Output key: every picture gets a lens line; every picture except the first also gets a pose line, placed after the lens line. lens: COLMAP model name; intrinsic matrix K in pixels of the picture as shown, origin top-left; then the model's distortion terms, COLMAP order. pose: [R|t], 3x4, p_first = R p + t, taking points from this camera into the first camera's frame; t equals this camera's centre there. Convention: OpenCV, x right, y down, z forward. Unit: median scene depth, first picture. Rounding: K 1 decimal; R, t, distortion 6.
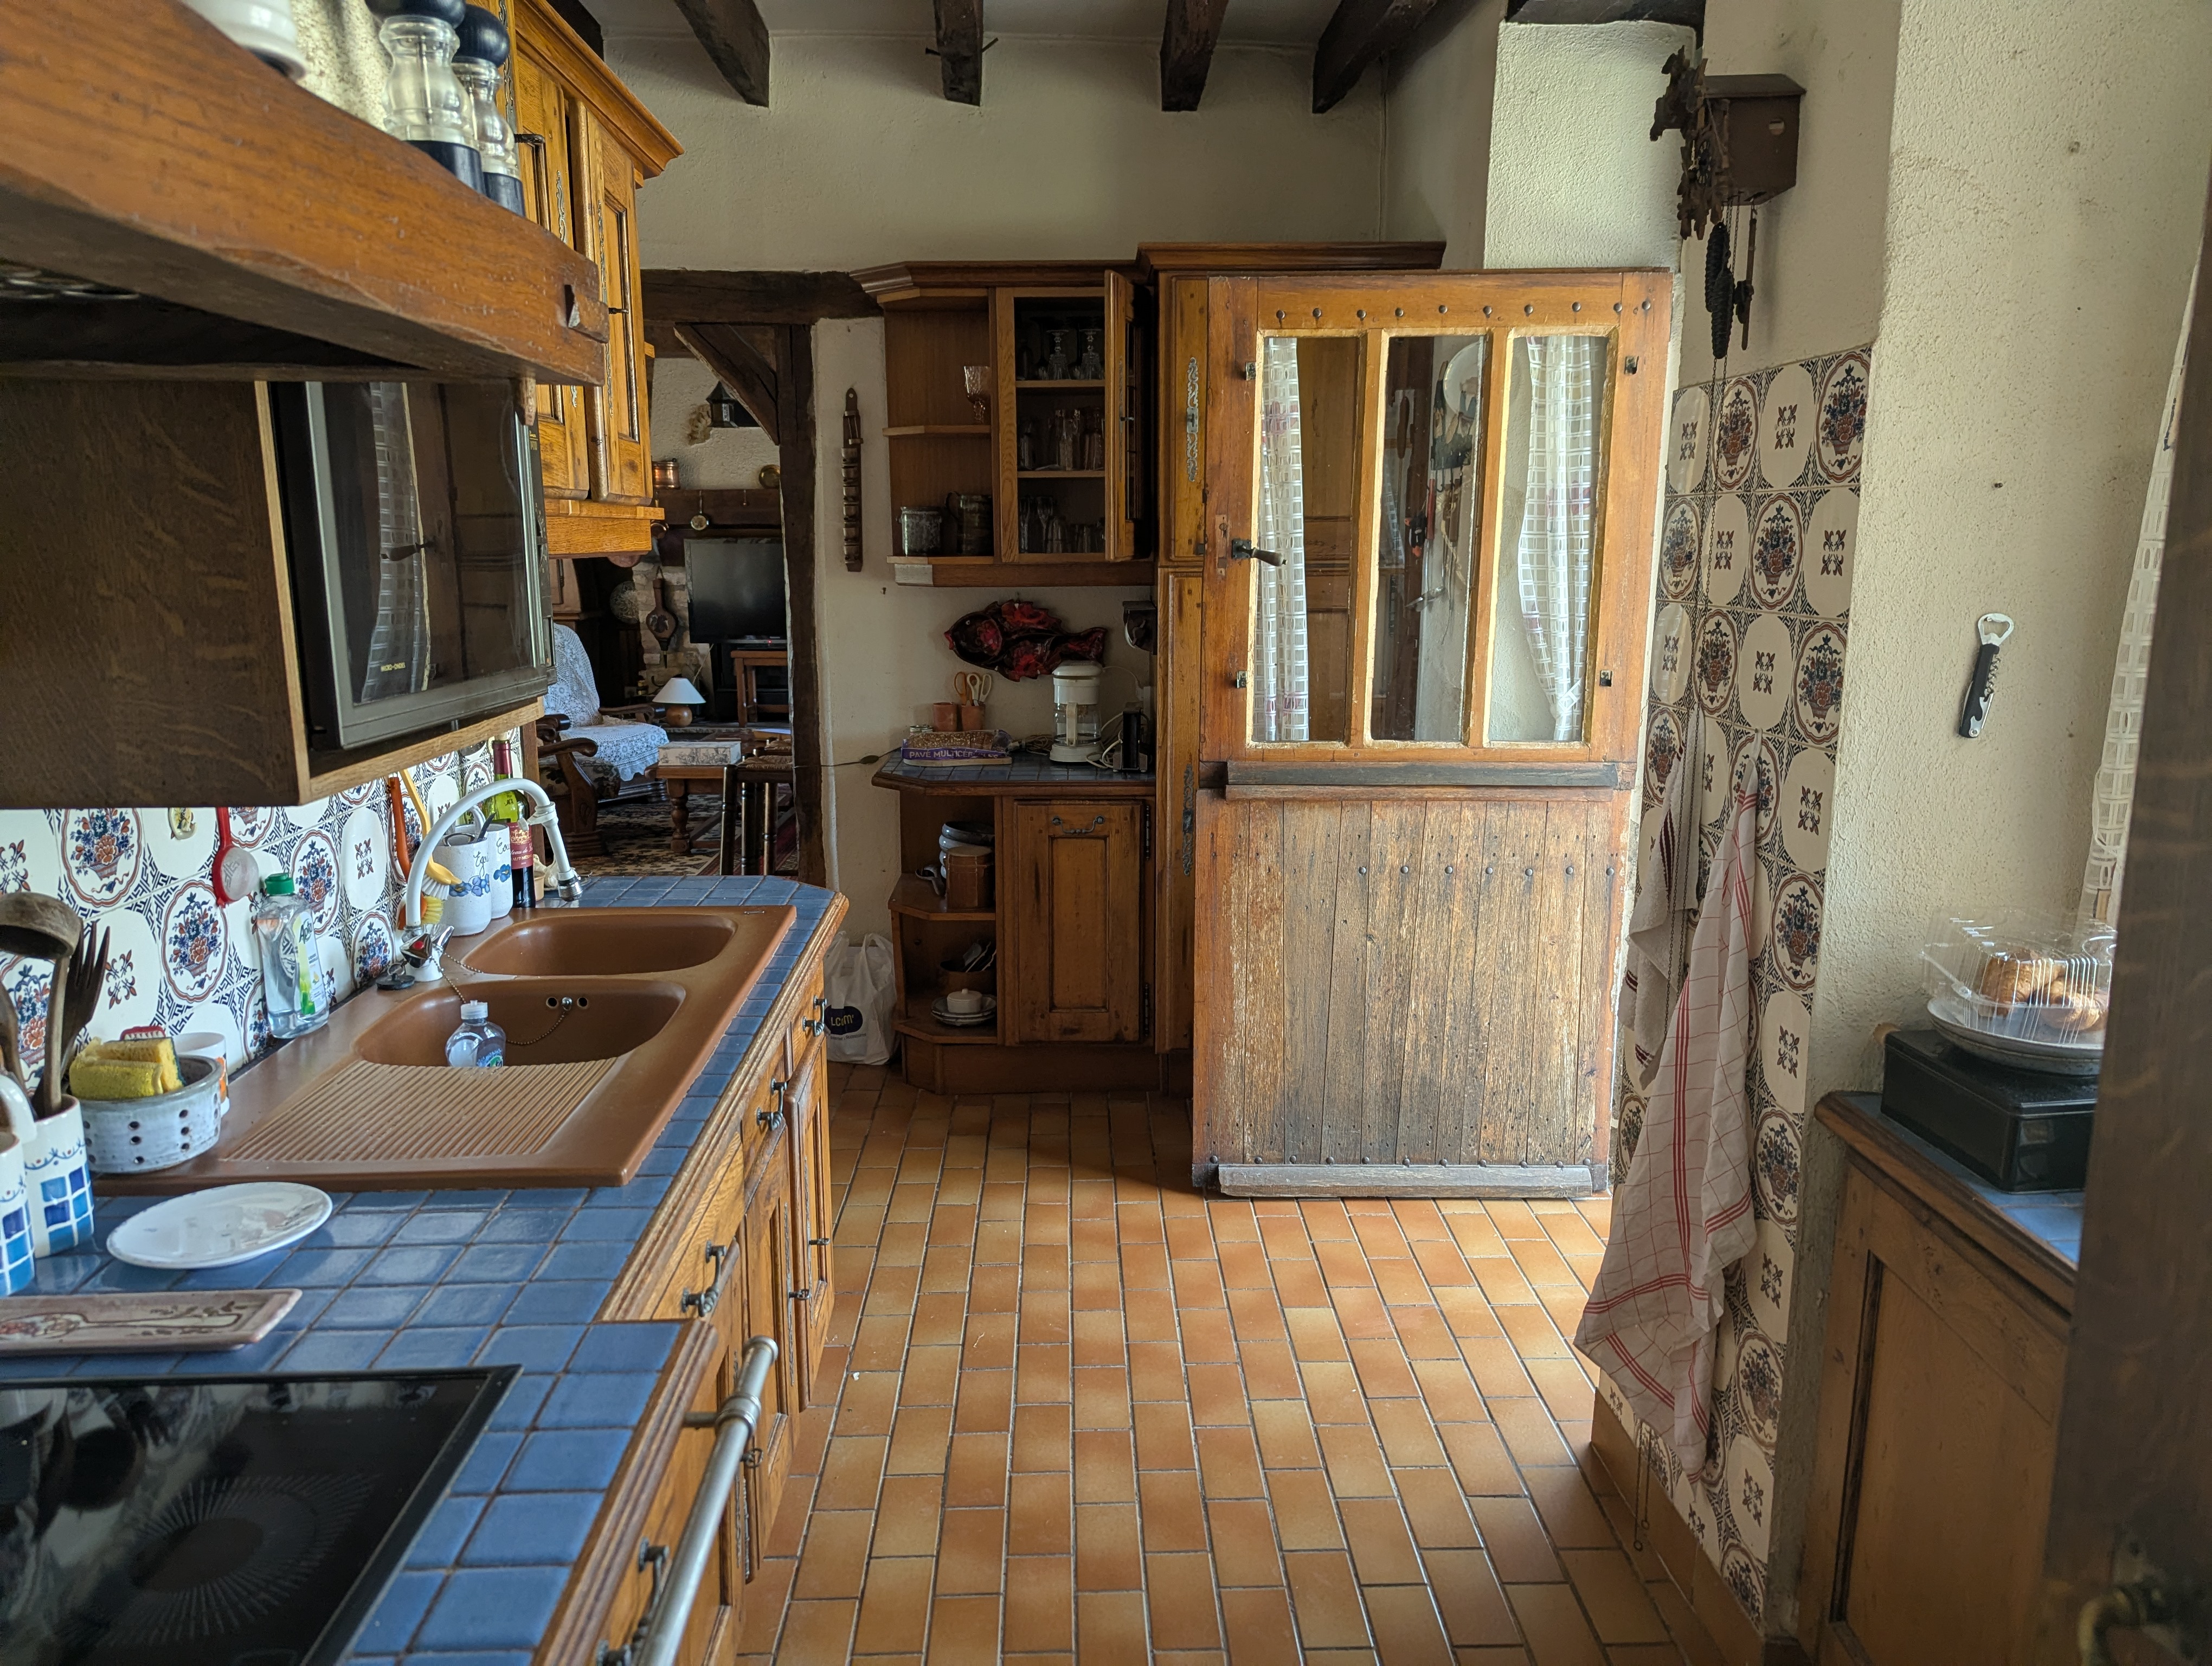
lens RADIAL K [[1526.9, 0, 1129.8], [0, 1526.9, 824.3], [0, 0, 1]] dist [0.014414, -0.001491]
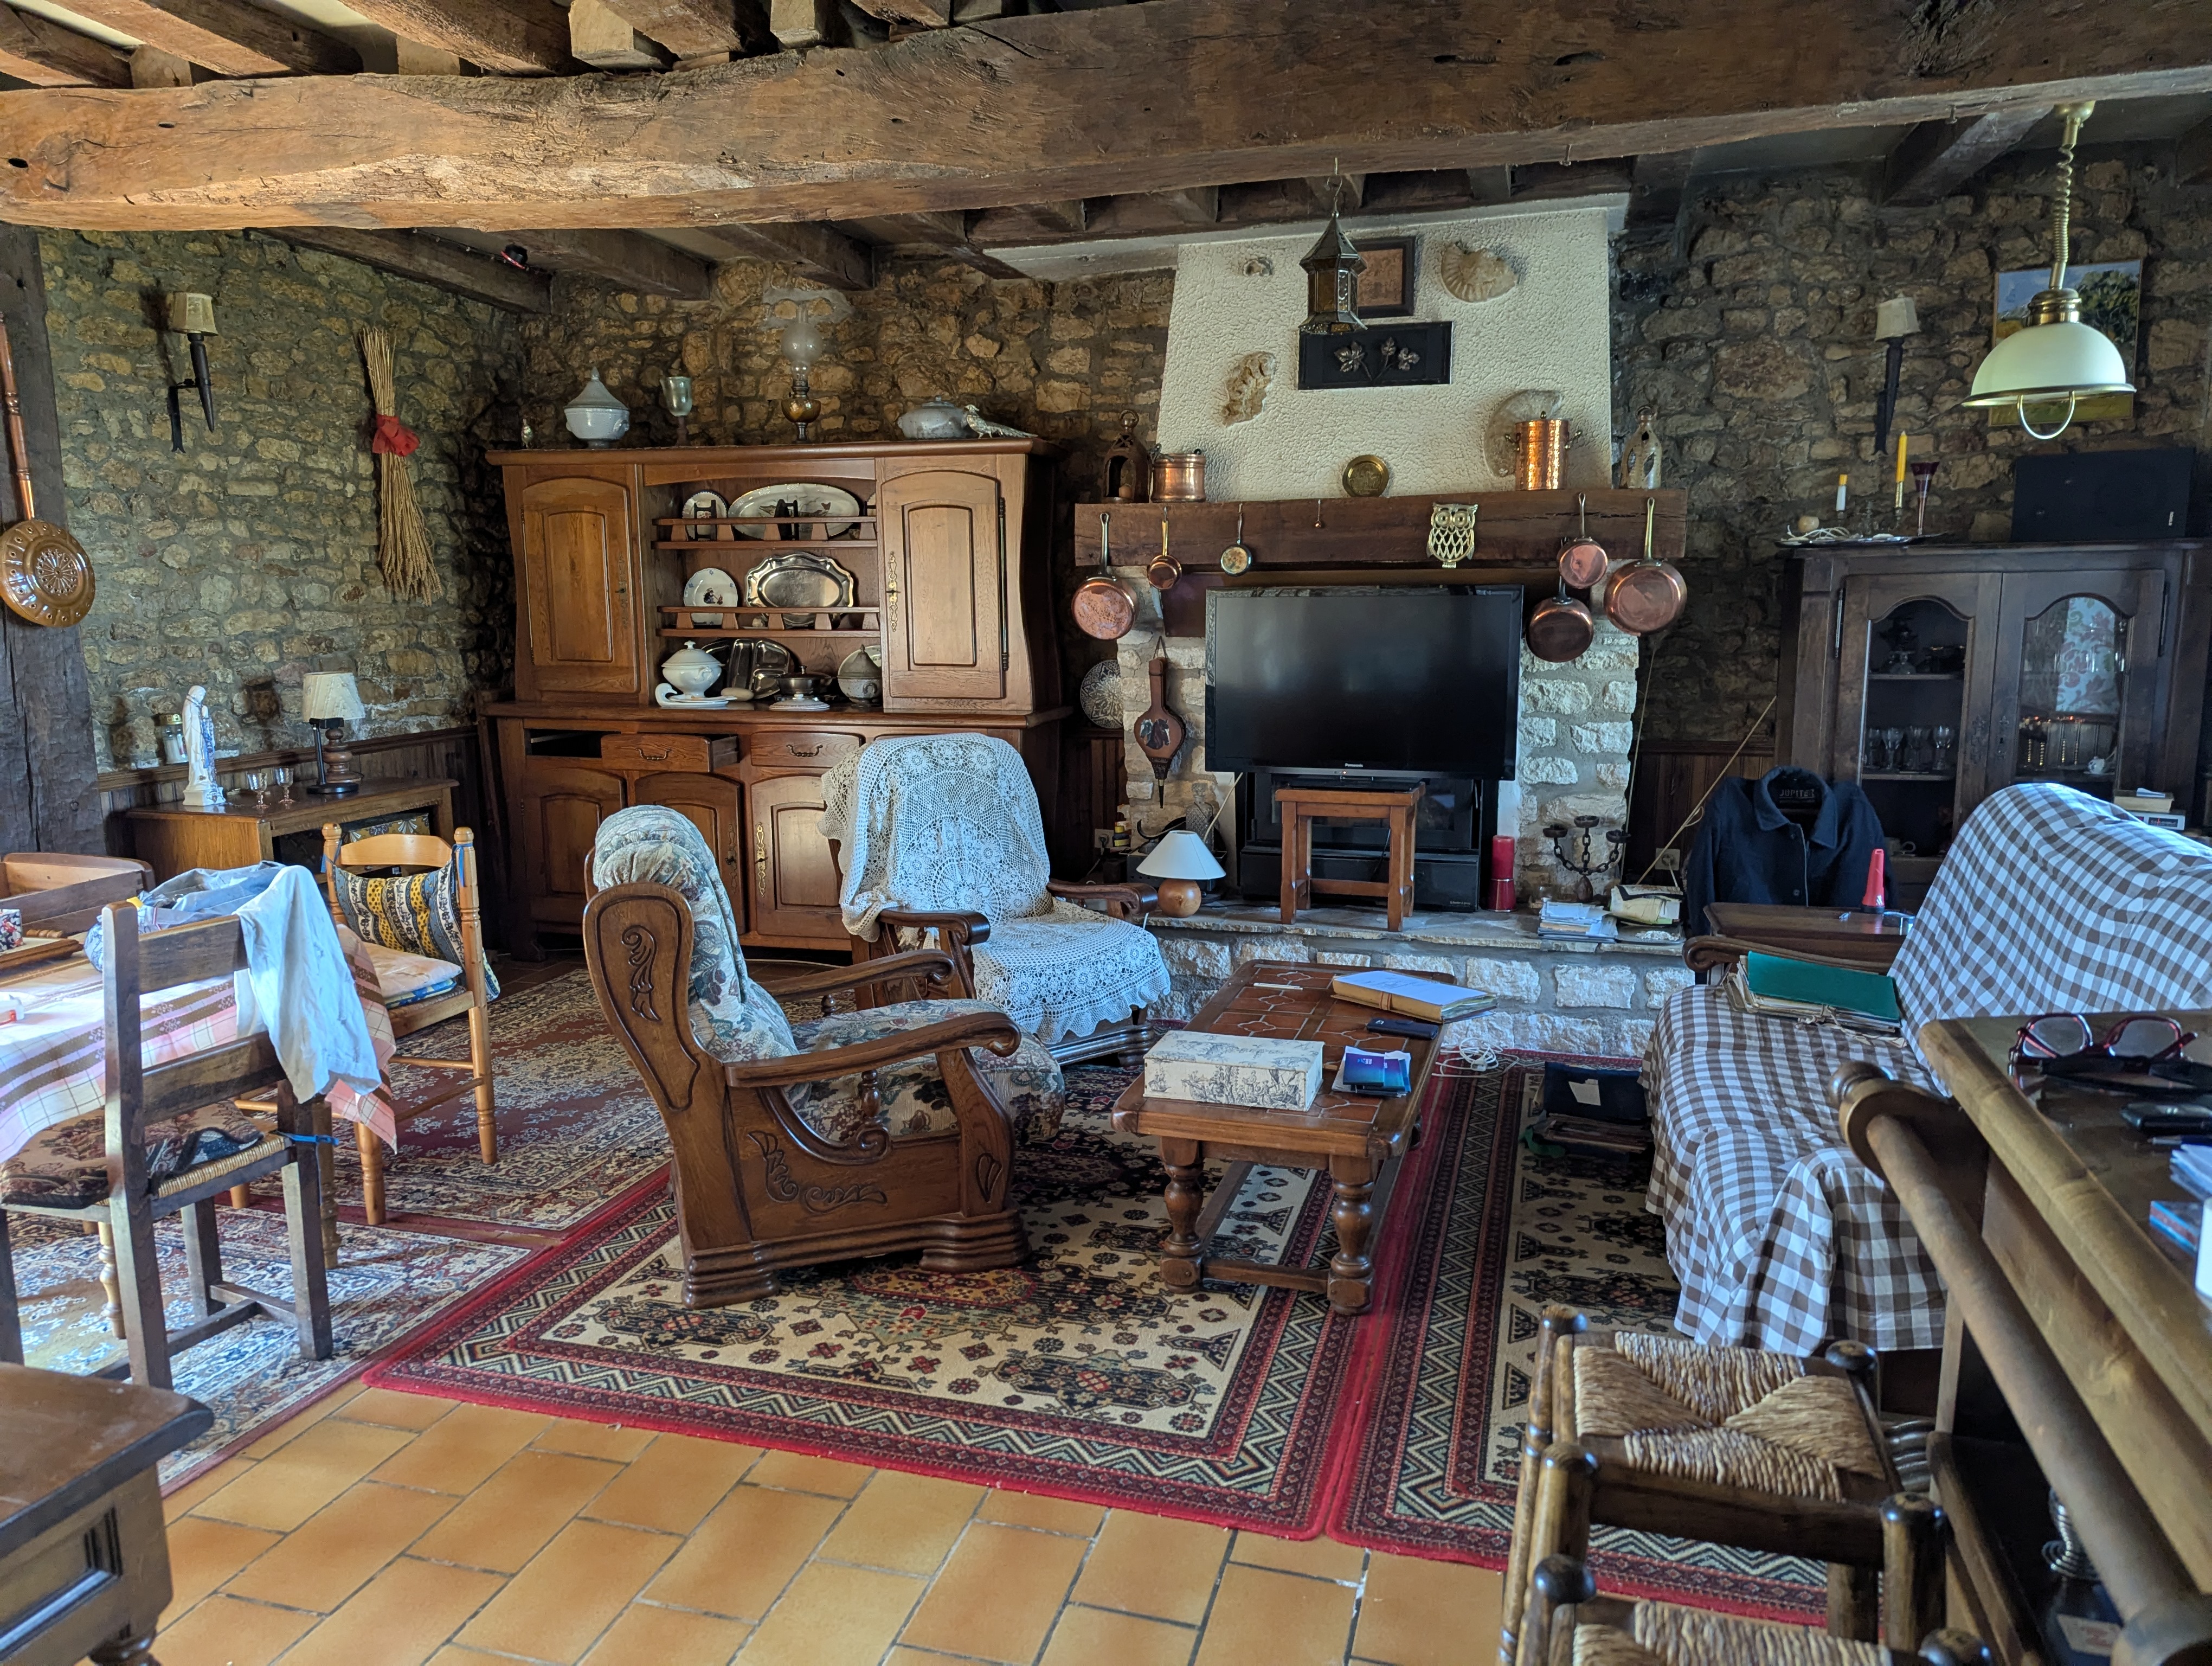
lens RADIAL K [[1555.2, 0, 1104.7], [0, 1555.2, 845.5], [0, 0, 1]] dist [-0.001793, -0.002386]
pose [[0.949171, 0.047810, -0.311109, -0.140975], [-0.056125, 0.998265, -0.017822, -0.078213], [0.309718, 0.034377, 0.950207, 0.436400]]
